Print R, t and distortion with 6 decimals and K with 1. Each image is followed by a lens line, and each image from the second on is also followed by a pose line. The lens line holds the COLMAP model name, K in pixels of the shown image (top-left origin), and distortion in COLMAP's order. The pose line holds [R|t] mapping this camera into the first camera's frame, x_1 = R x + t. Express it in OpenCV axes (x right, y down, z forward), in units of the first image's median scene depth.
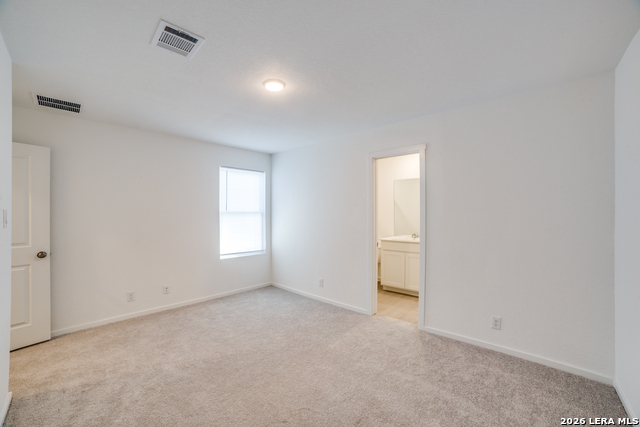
lens RADIAL K [[259.0, 0, 321.6], [0, 259.0, 214.5], [0, 0, 1]] dist [-0.104246, 0.032904]
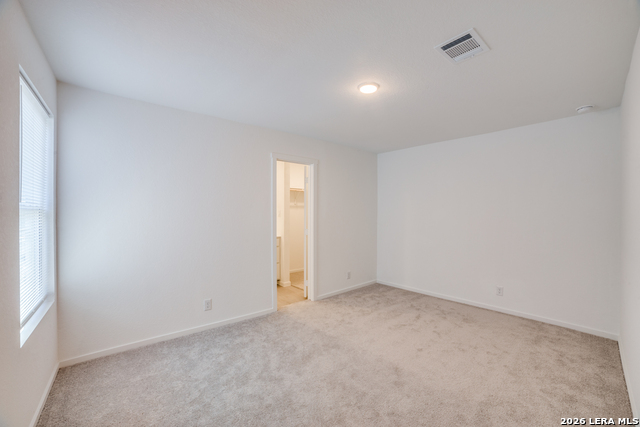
lens RADIAL K [[259.0, 0, 321.6], [0, 259.0, 214.5], [0, 0, 1]] dist [-0.104246, 0.032904]
pose [[0.111933, -0.017794, 0.993556, -0.897326], [-0.008022, 0.999791, 0.018810, -0.019113], [-0.993683, -0.010076, 0.111767, 0.778307]]
